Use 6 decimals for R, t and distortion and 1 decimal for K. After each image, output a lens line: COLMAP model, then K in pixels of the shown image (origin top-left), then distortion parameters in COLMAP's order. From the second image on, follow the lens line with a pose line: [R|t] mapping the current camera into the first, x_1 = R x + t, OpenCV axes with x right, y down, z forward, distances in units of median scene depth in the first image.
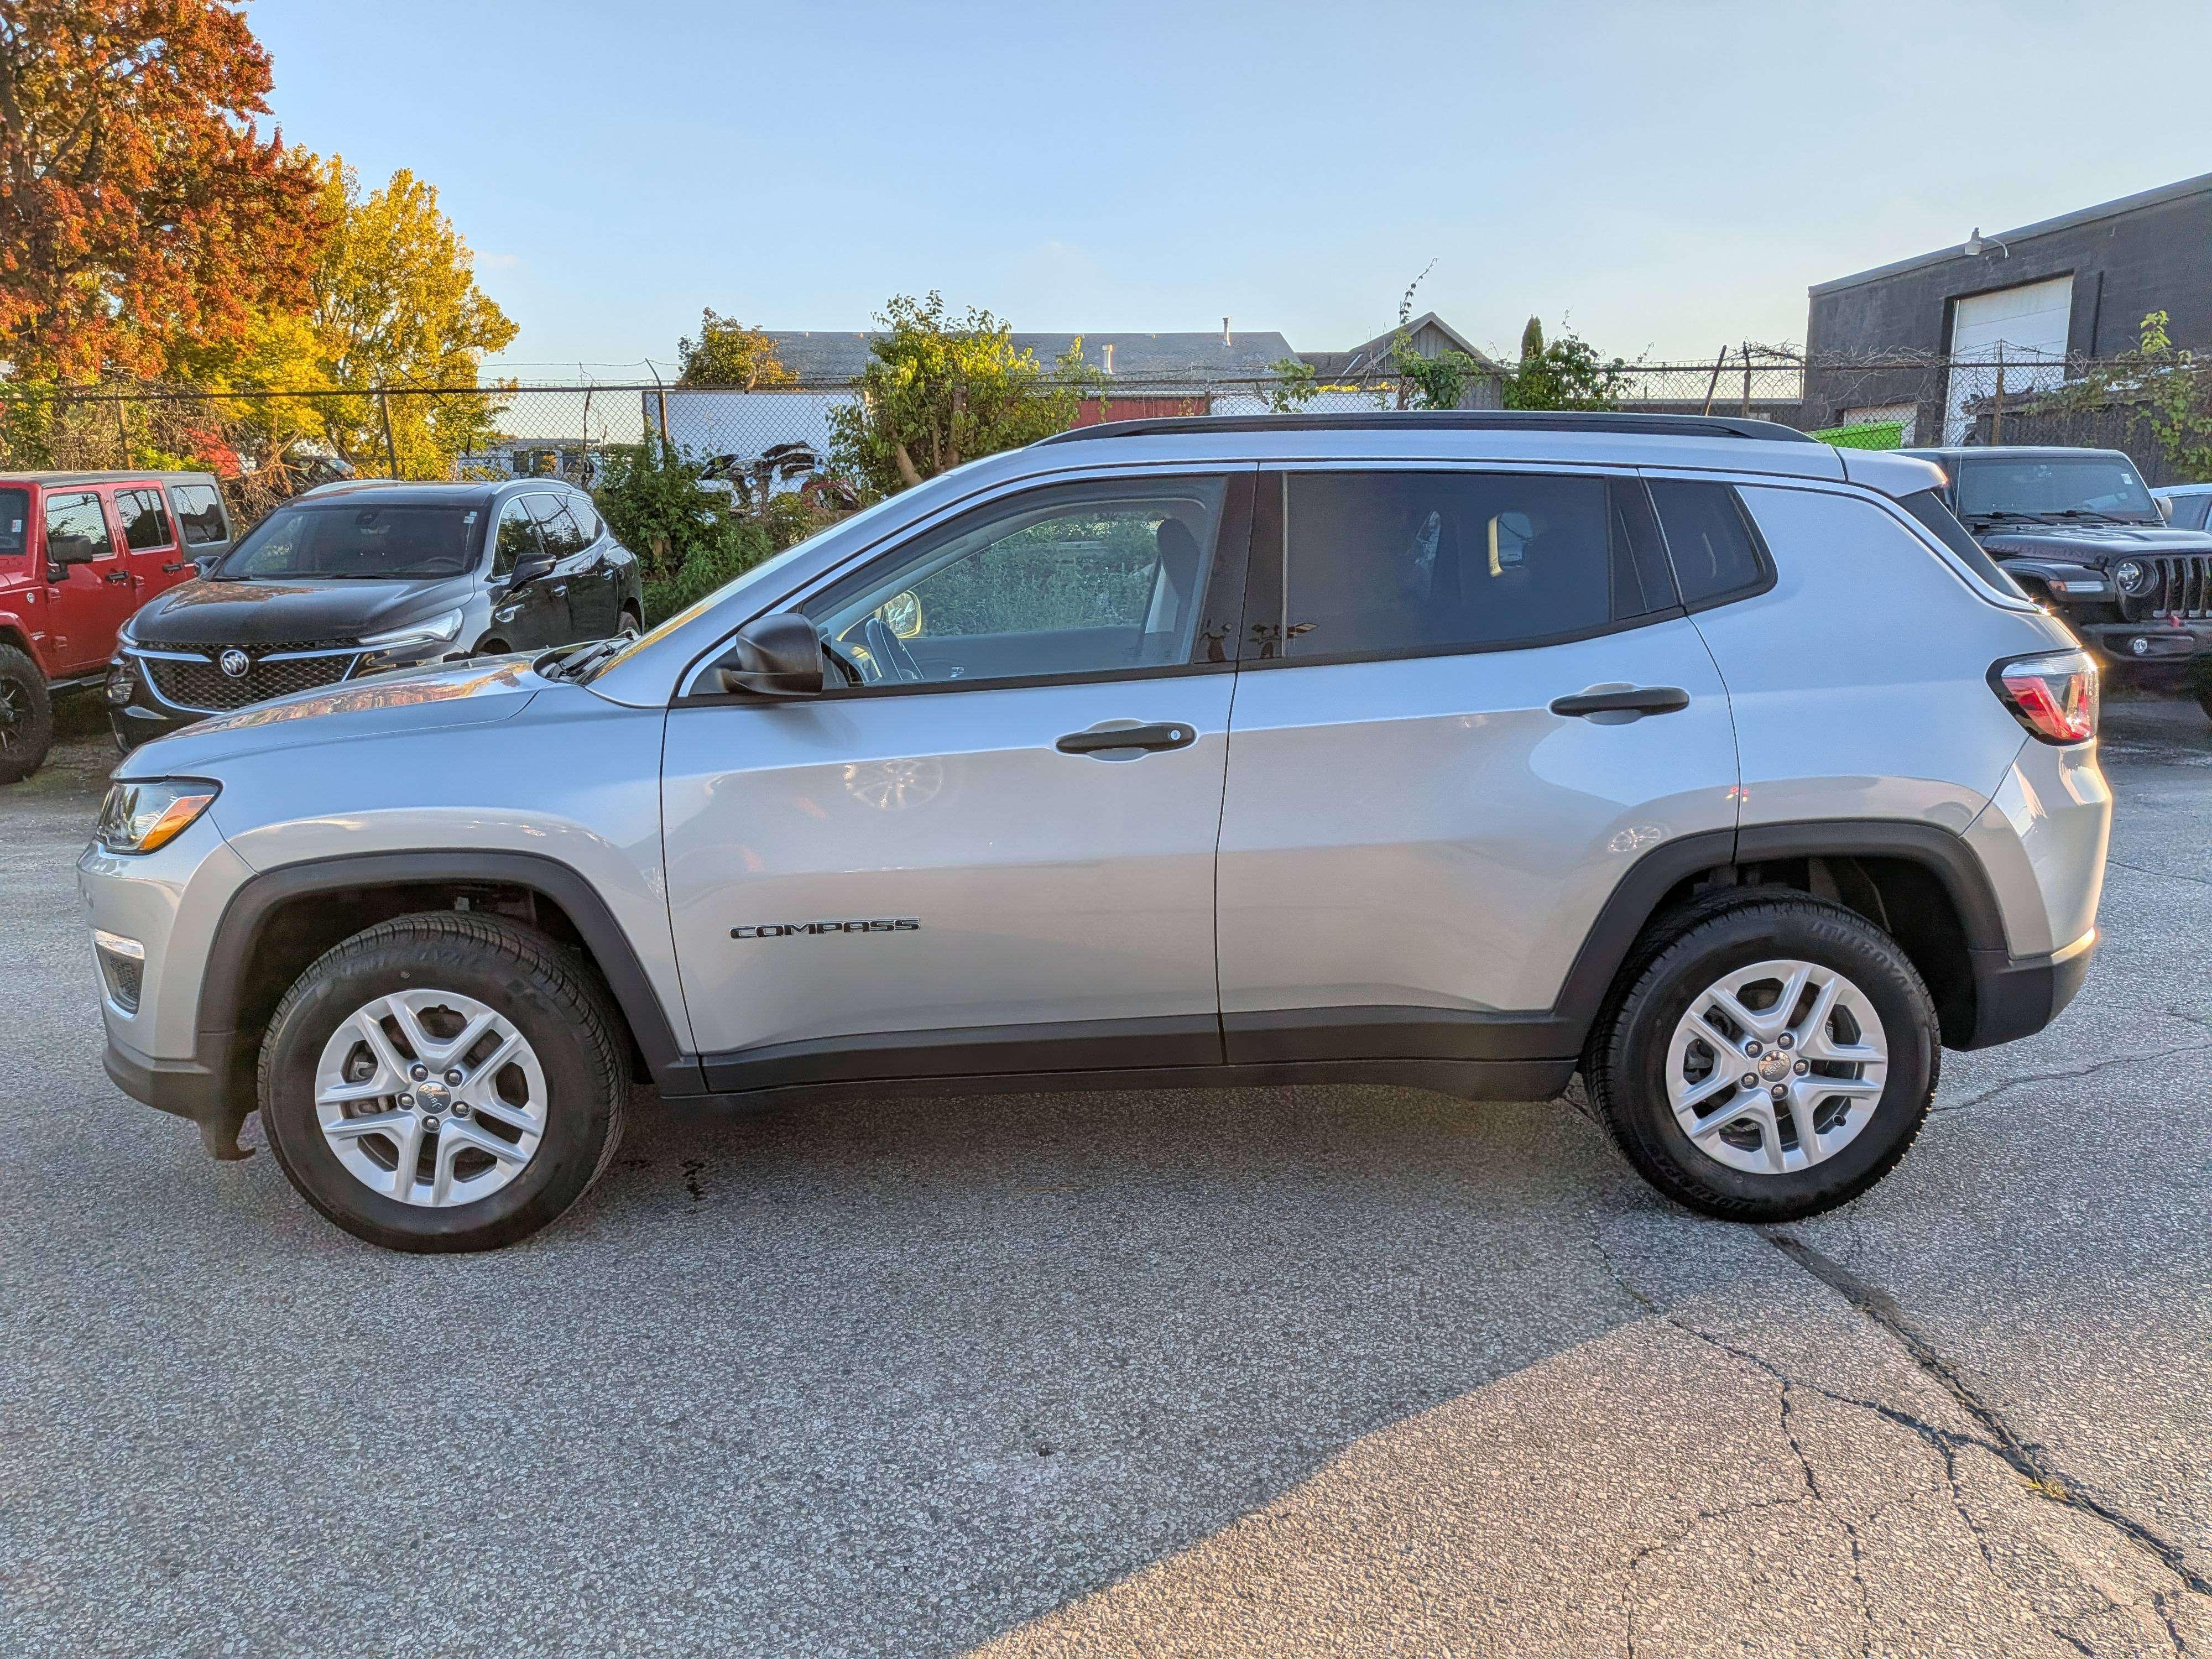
lens RADIAL K [[1658.5, 0, 1095.8], [0, 1658.5, 831.3], [0, 0, 1]] dist [0.046716, -0.053605]
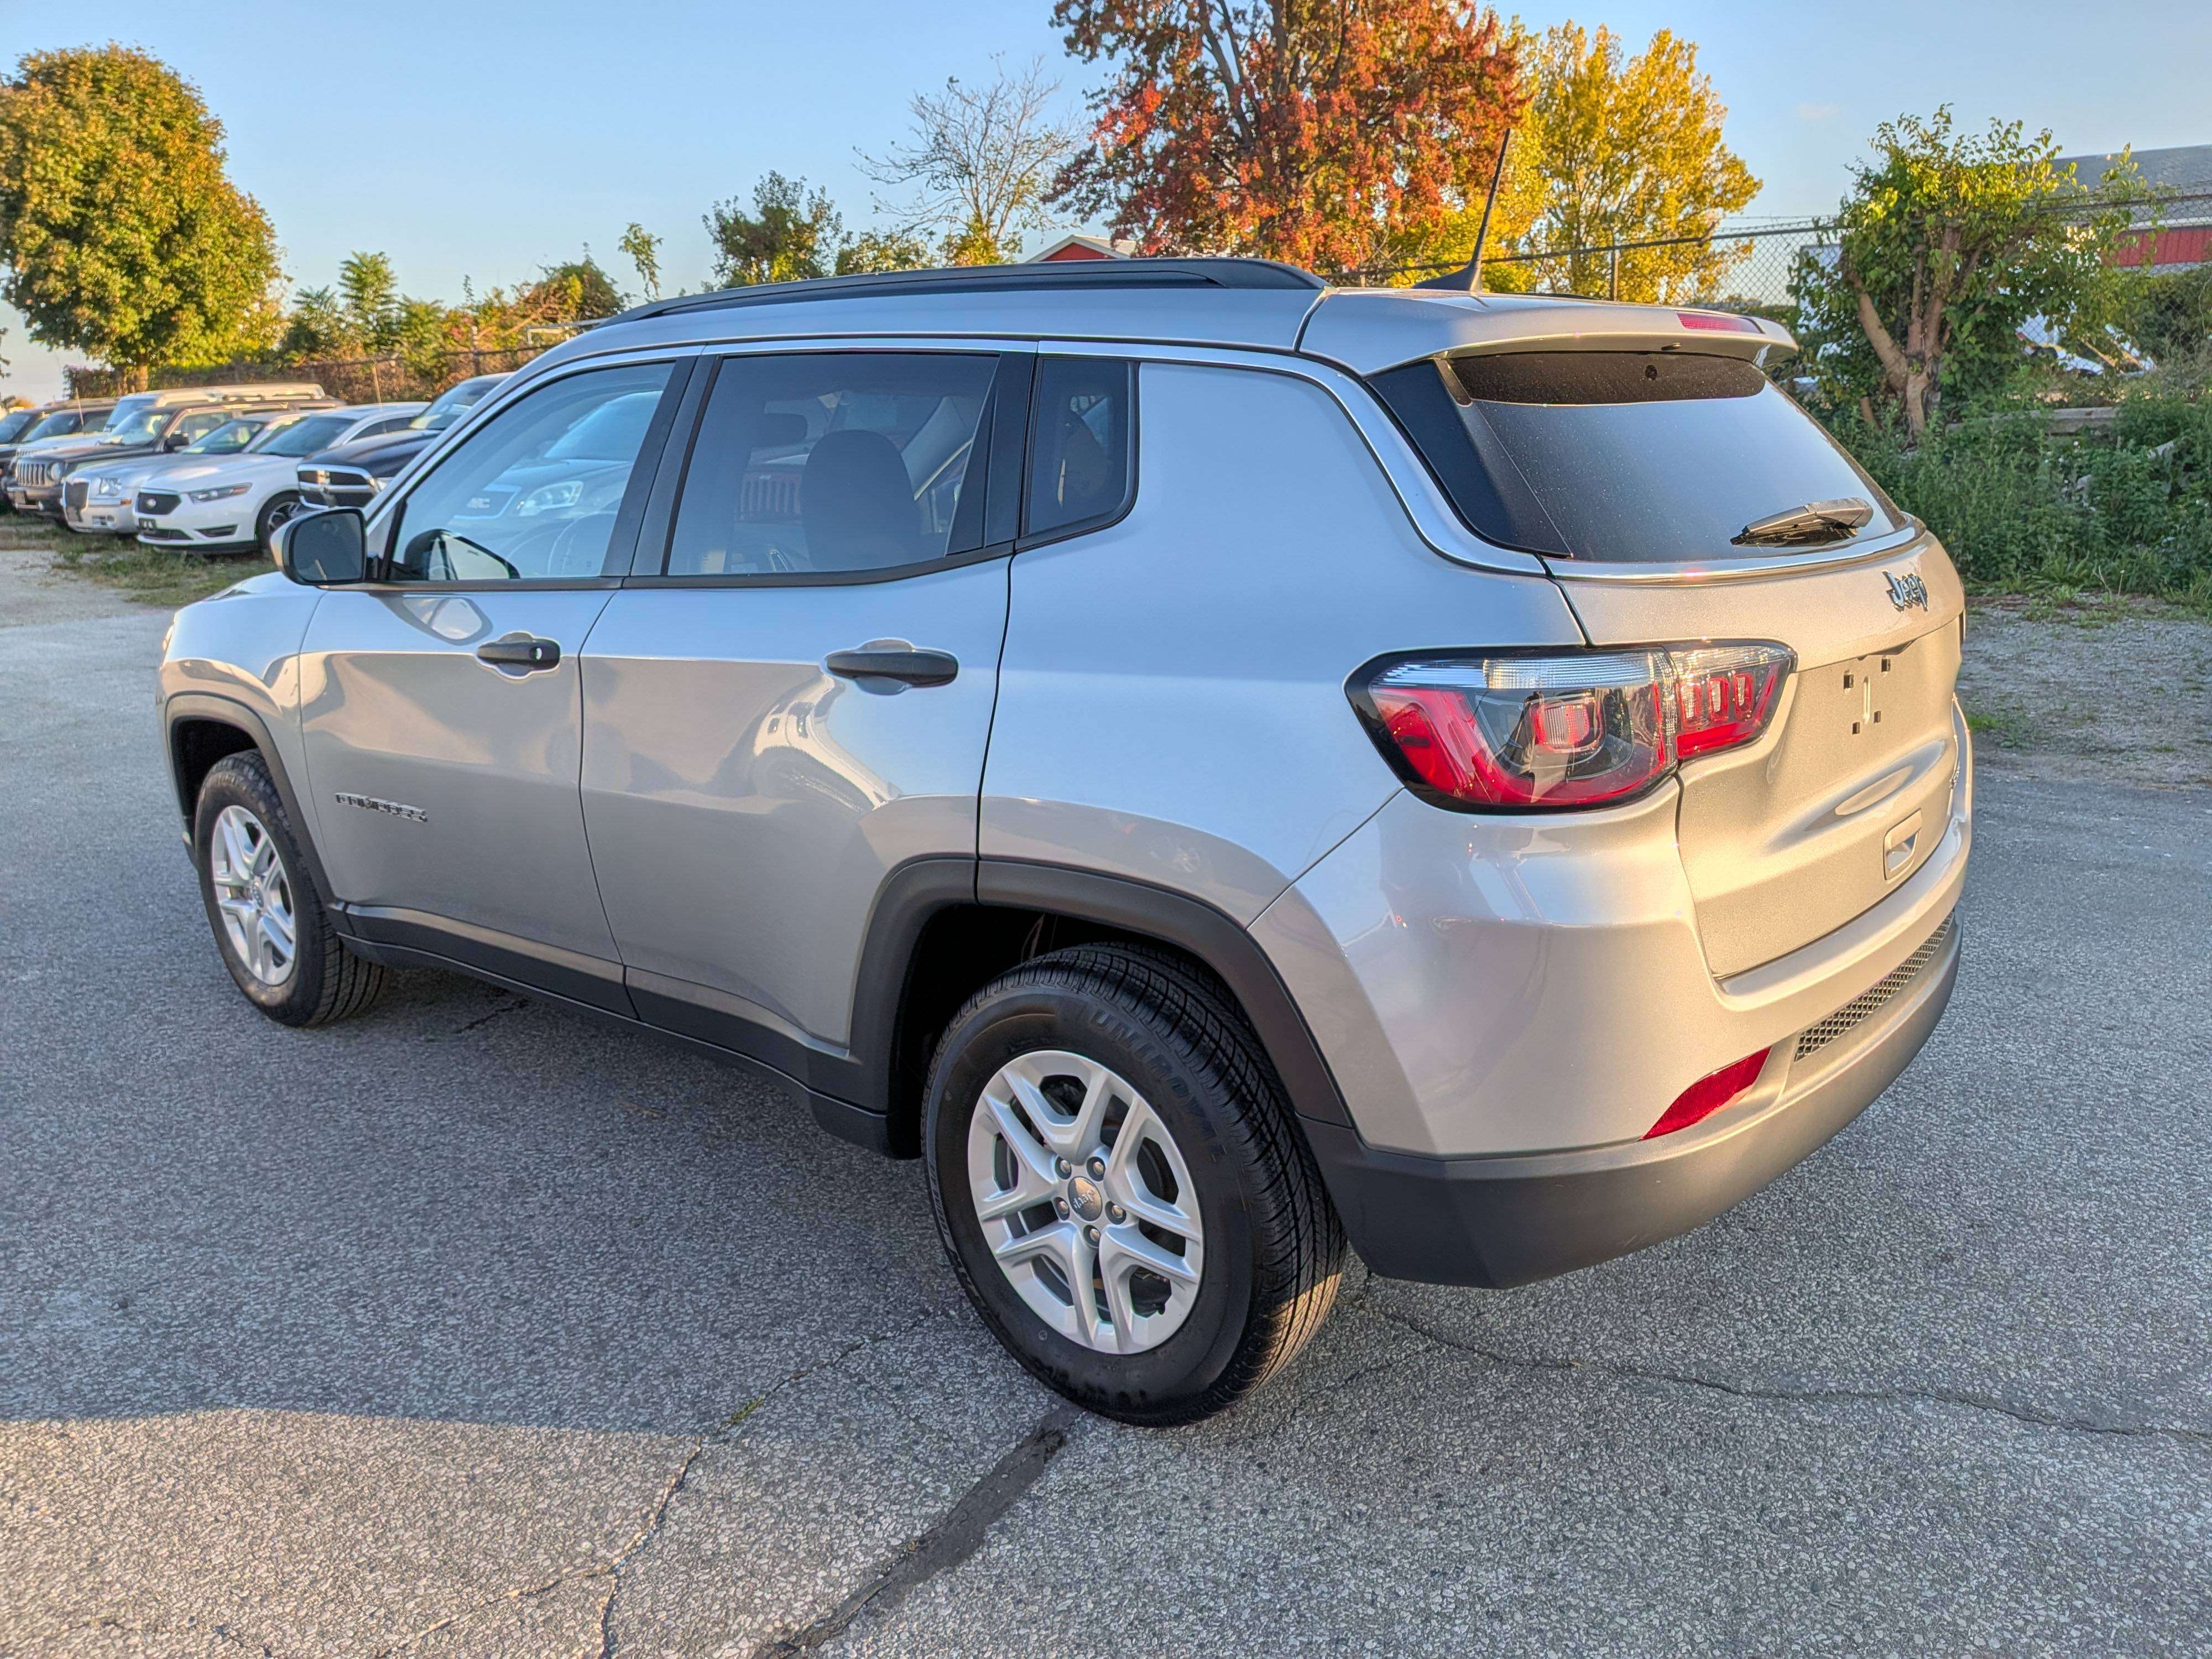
lens RADIAL K [[1658.5, 0, 1095.8], [0, 1658.5, 831.3], [0, 0, 1]] dist [0.046716, -0.053605]
pose [[0.745182, 0.161907, -0.646908, 0.142669], [-0.113386, 0.986716, 0.116342, -0.016347], [0.657151, -0.013346, 0.753641, 0.080636]]
